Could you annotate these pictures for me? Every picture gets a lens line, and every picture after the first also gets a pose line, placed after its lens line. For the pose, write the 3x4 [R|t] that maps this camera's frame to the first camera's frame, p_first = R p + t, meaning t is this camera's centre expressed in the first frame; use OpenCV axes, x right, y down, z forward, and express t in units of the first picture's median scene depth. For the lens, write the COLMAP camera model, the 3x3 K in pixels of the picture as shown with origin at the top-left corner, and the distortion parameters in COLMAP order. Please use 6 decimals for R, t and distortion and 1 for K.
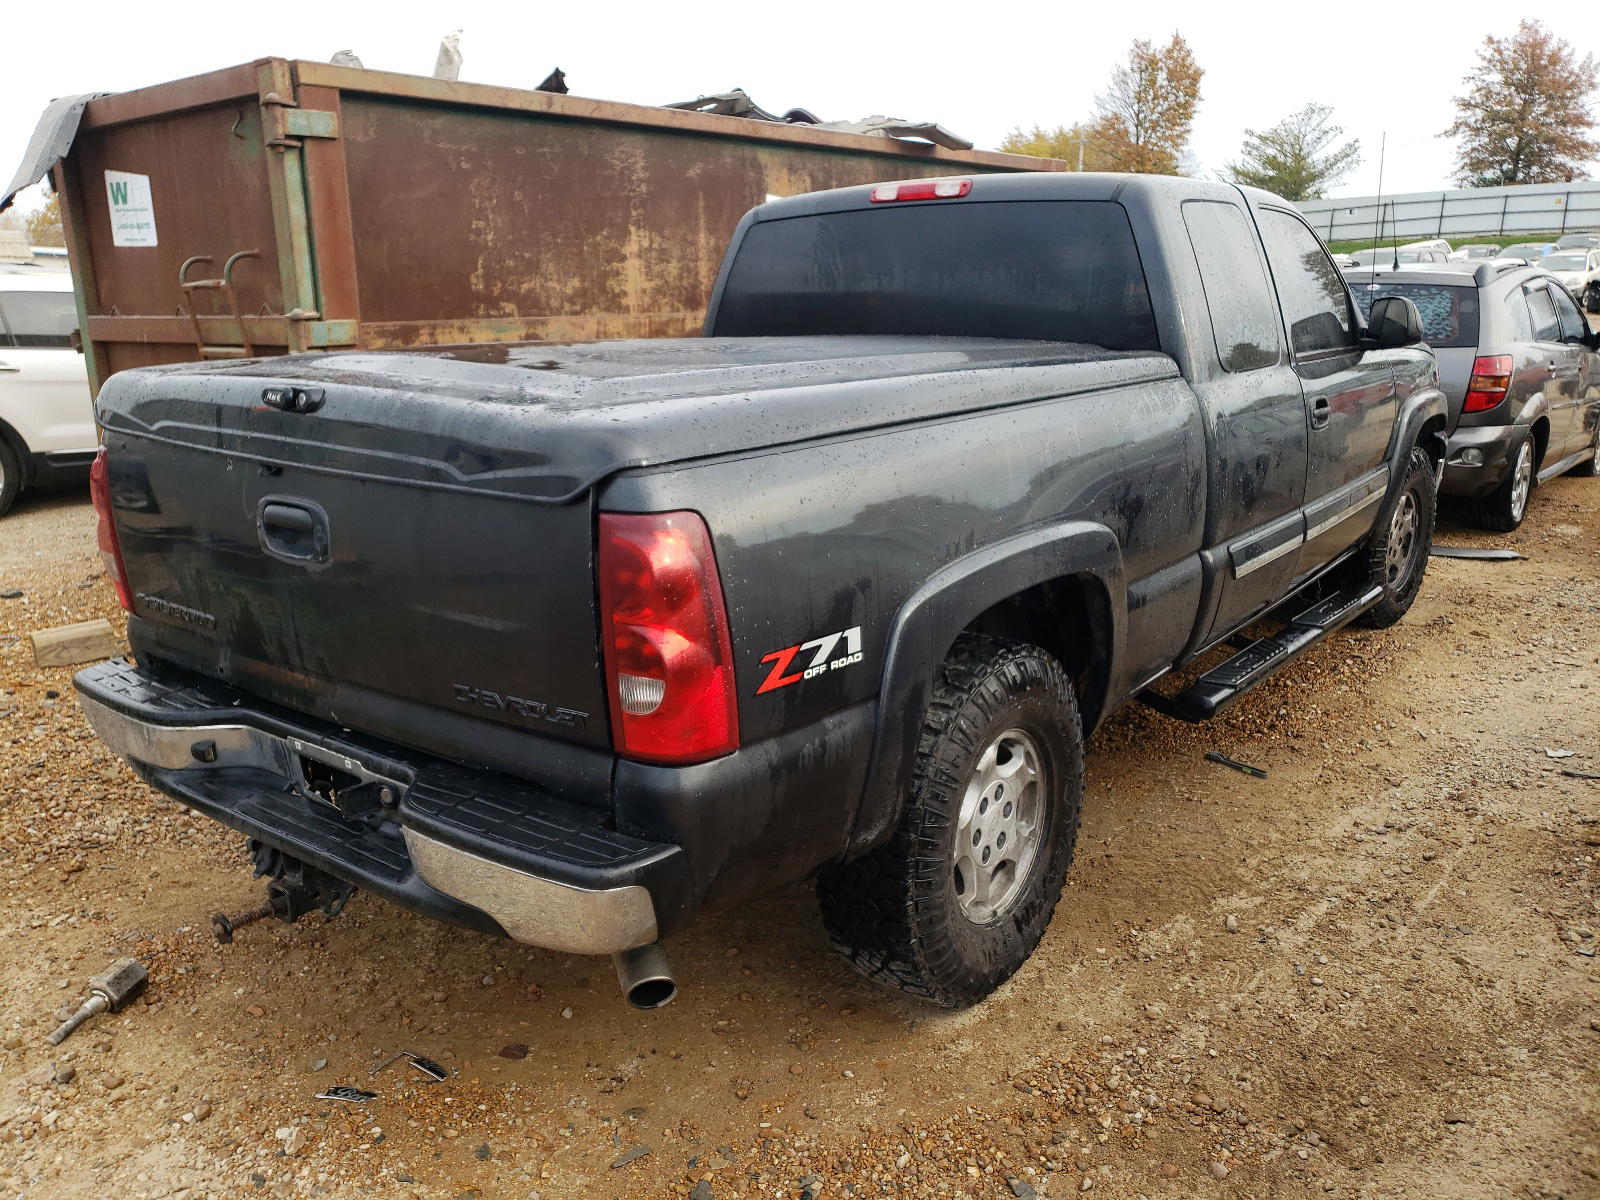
lens RADIAL K [[1288.1, 0, 800.0], [0, 1288.1, 600.0], [0, 0, 1]] dist [-0.072446, -0.000800]
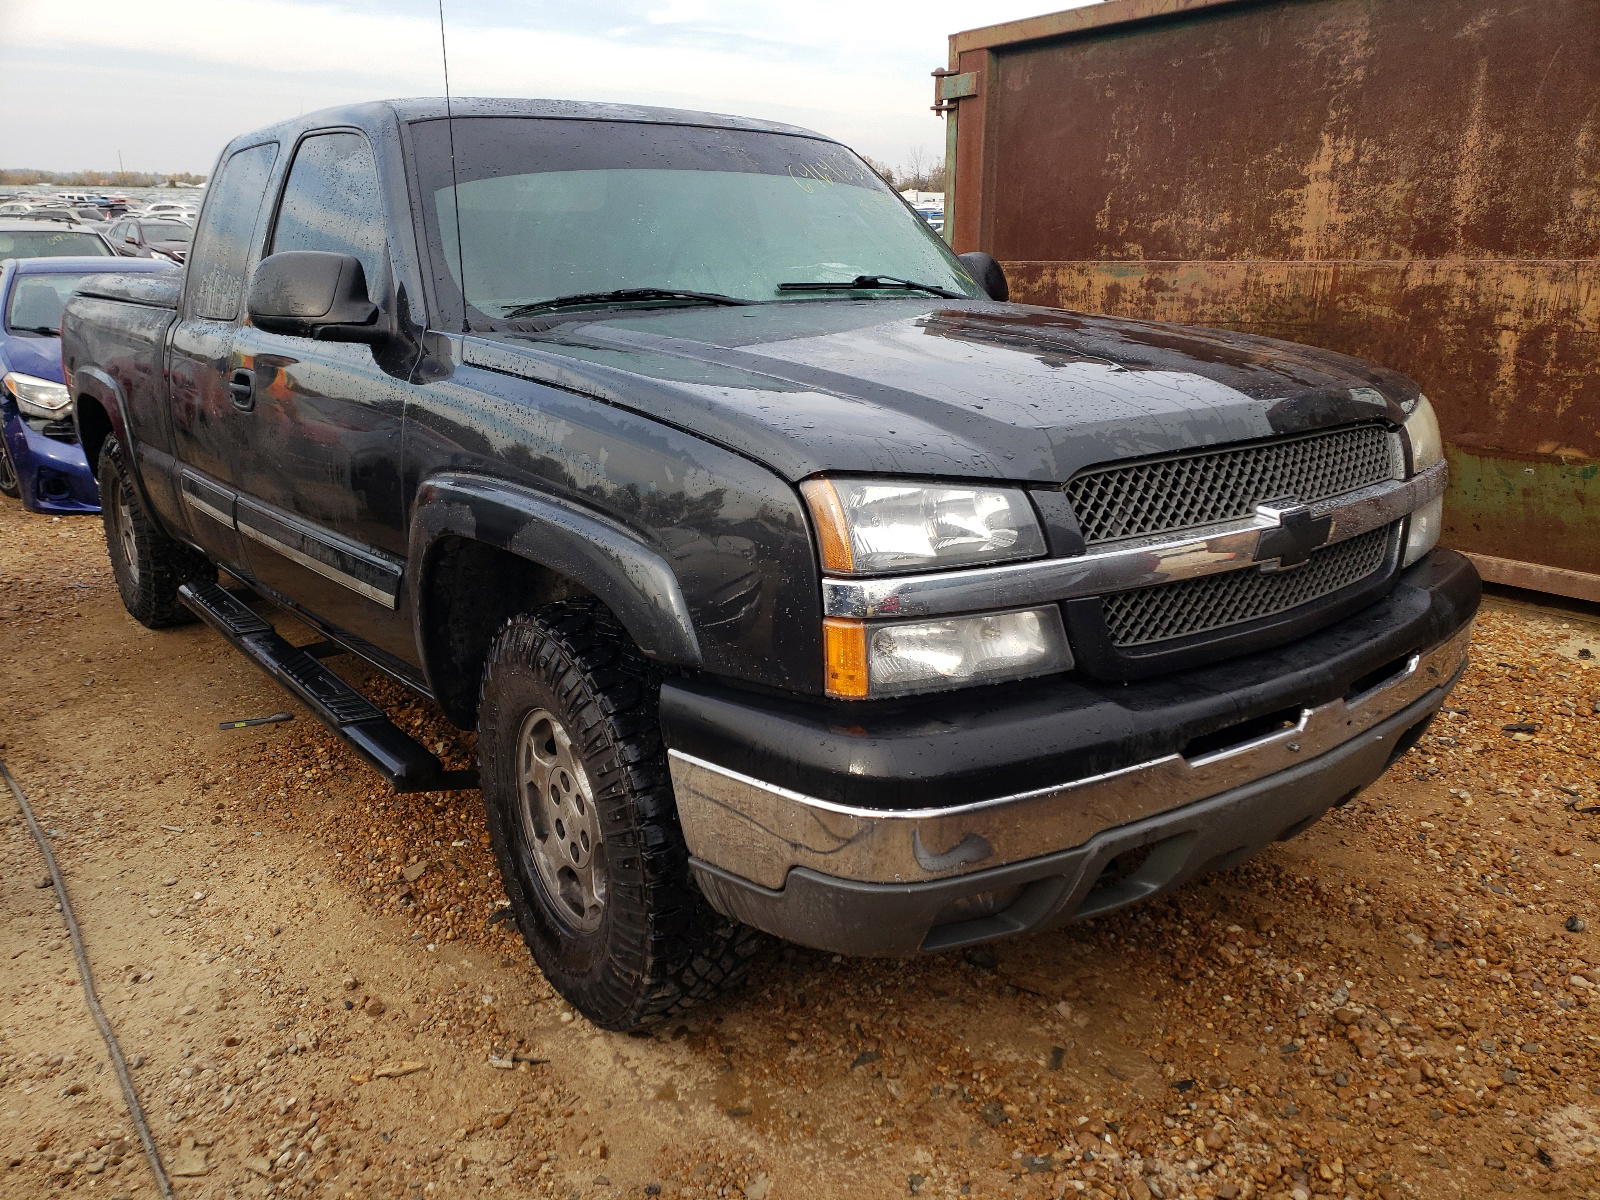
lens RADIAL K [[1323.0, 0, 800.0], [0, 1323.0, 600.0], [0, 0, 1]] dist [-0.006427, -0.008382]
pose [[-0.278290, 0.256731, -0.925550, 0.707165], [-0.208051, 0.924627, 0.319031, -0.231101], [0.937694, 0.281344, -0.203901, 0.967924]]
